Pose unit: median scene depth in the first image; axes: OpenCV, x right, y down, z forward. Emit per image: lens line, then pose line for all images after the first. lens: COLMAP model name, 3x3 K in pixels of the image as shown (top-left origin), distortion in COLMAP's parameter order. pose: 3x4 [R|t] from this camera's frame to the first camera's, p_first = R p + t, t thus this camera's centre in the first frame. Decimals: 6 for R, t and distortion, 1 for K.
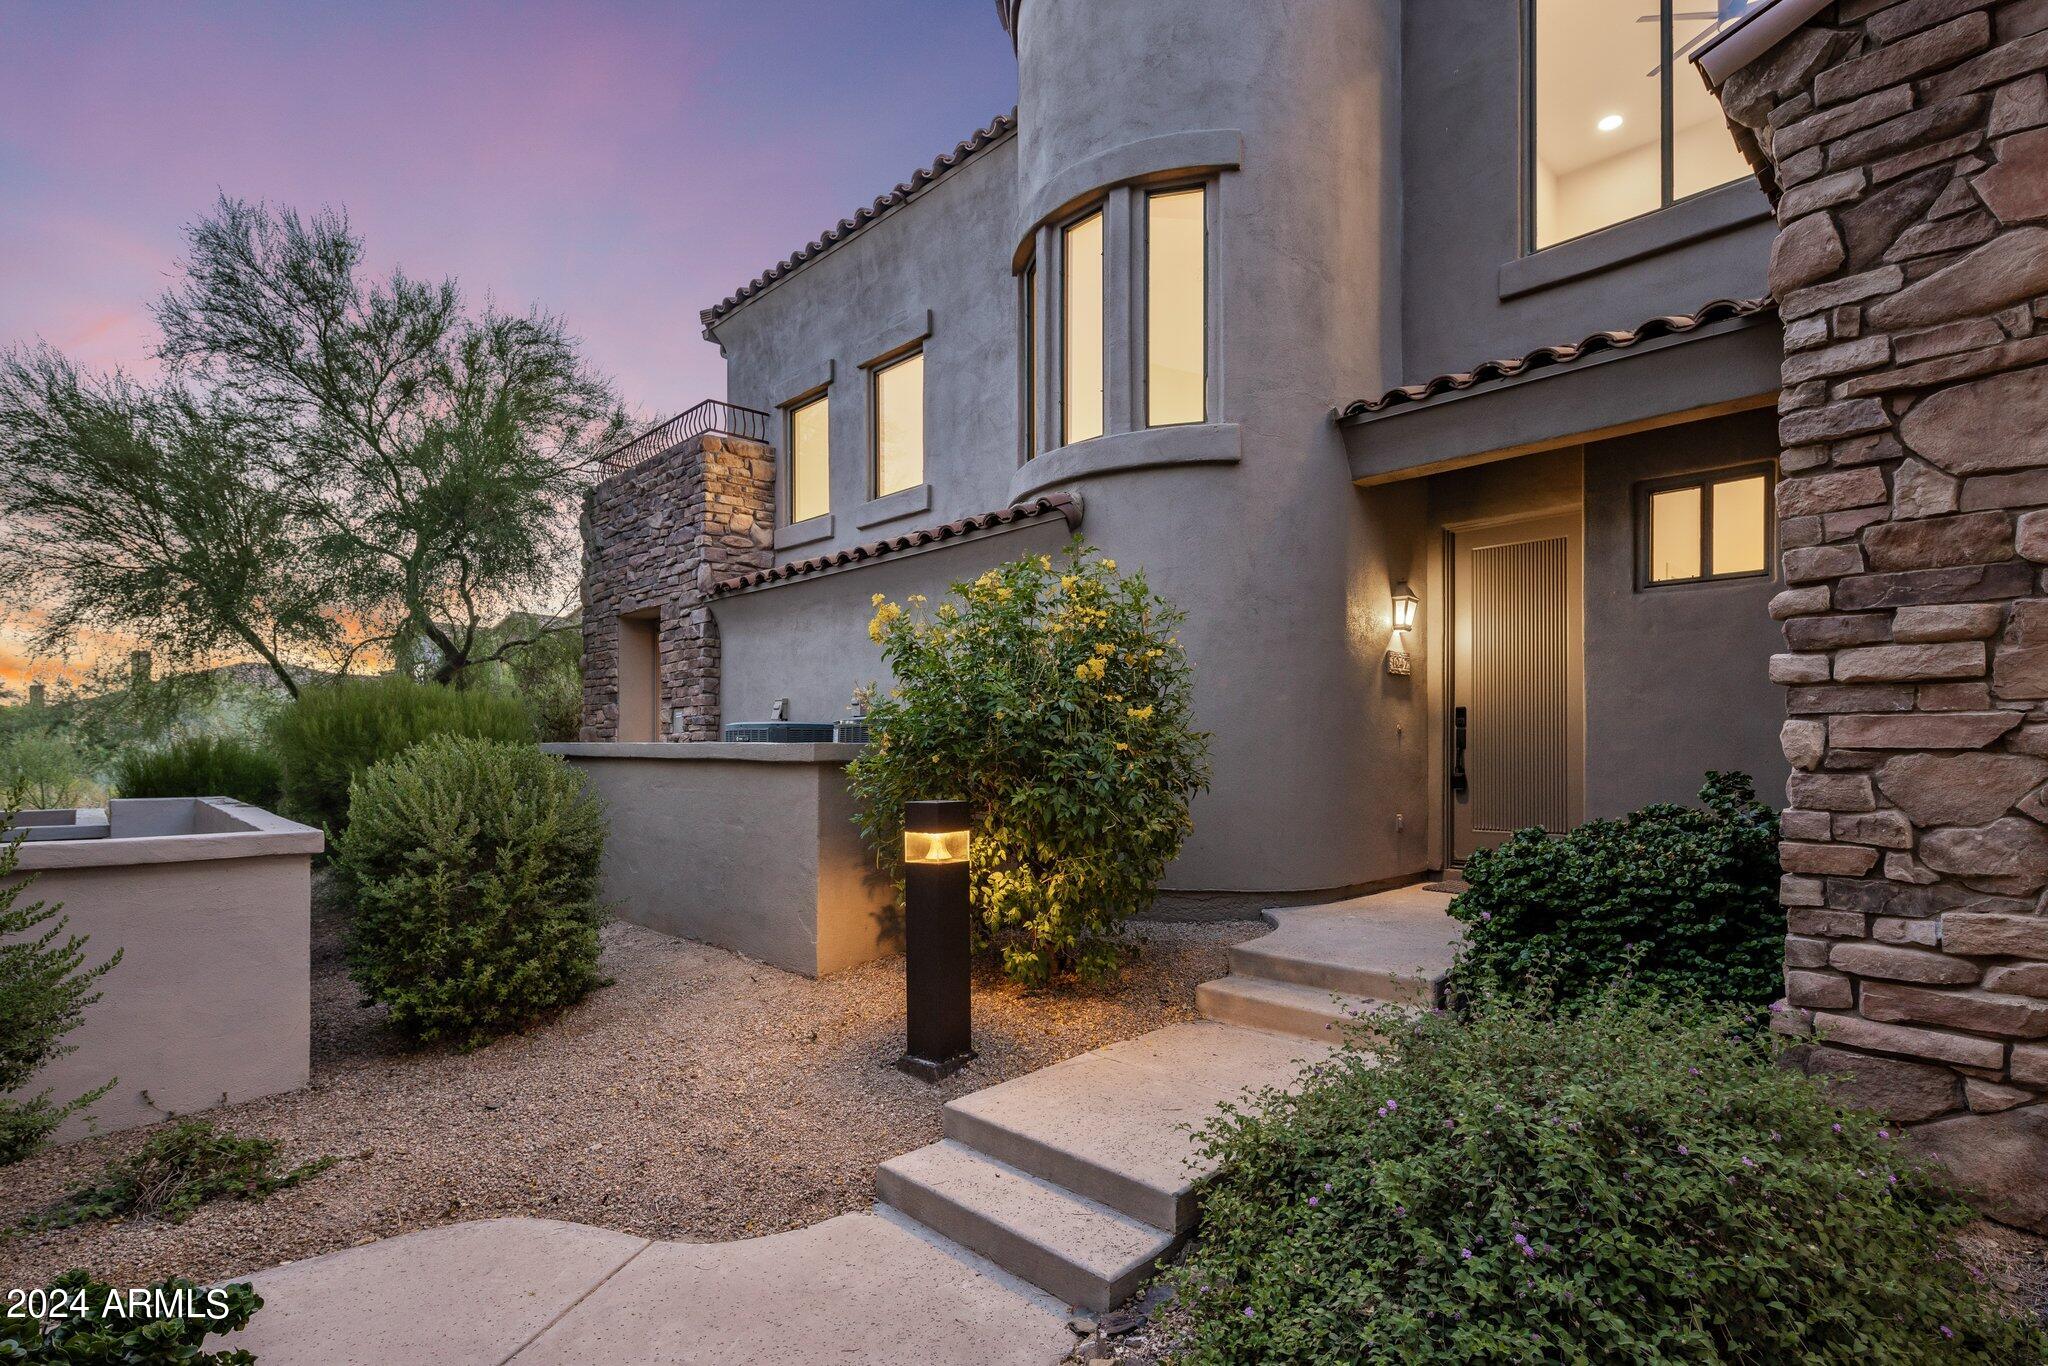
lens RADIAL K [[982.9, 0, 1023.8], [0, 982.9, 751.7], [0, 0, 1]] dist [0.001047, -0.001871]
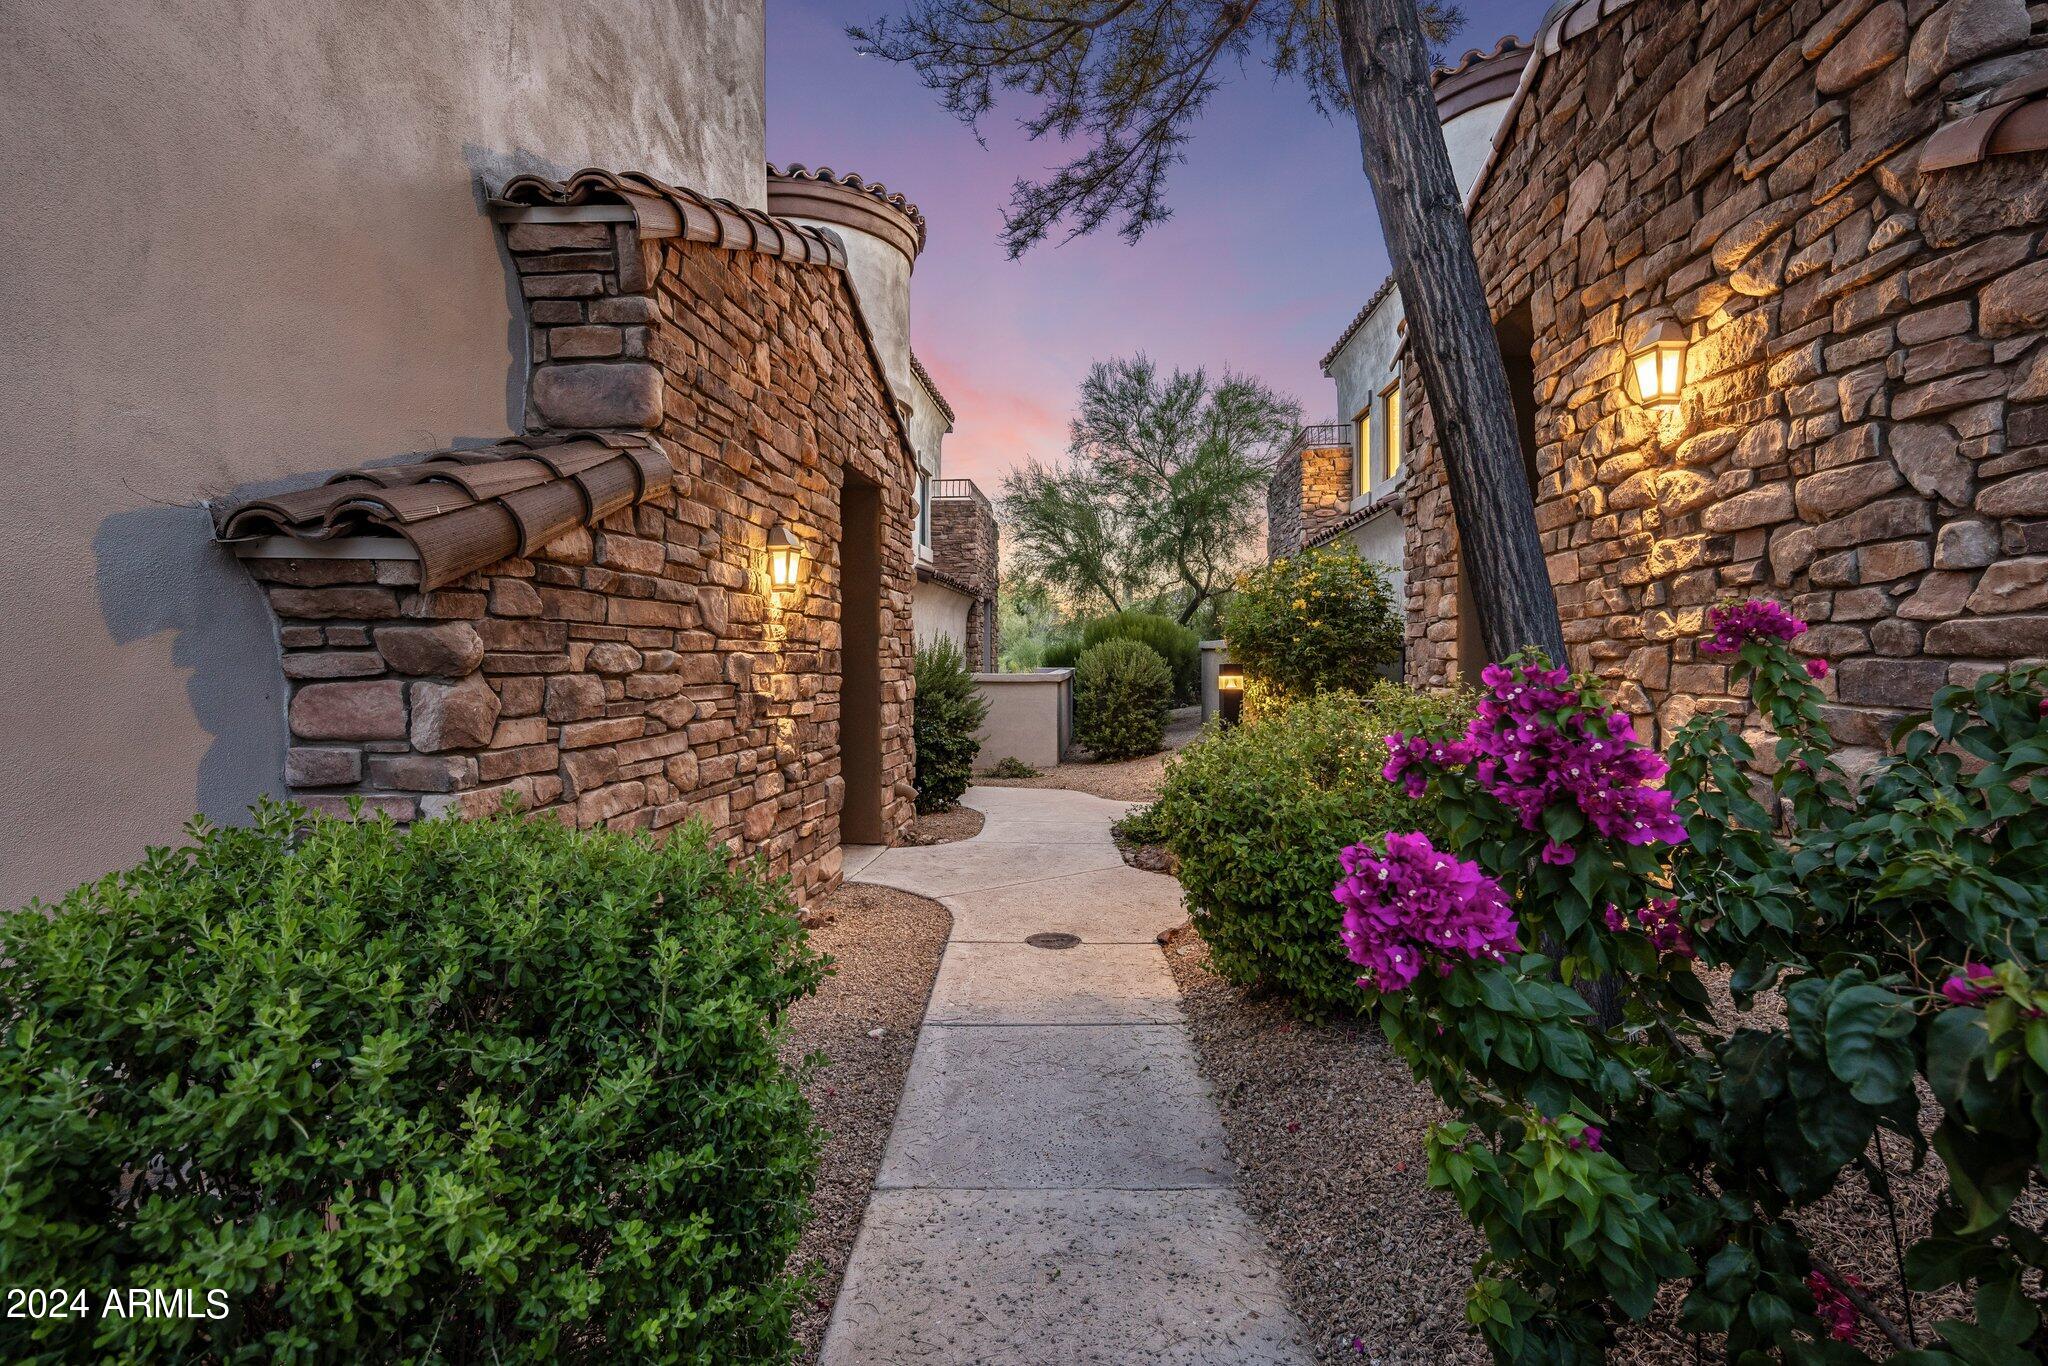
lens RADIAL K [[1599.8, 0, 1024.0], [0, 1599.8, 683.0], [0, 0, 1]] dist [0.000937, 0.000218]
pose [[0.626535, 0.008388, -0.779348, 2.246422], [0.005590, 0.999868, 0.015256, 0.026675], [0.779373, -0.013915, 0.626405, -1.573034]]
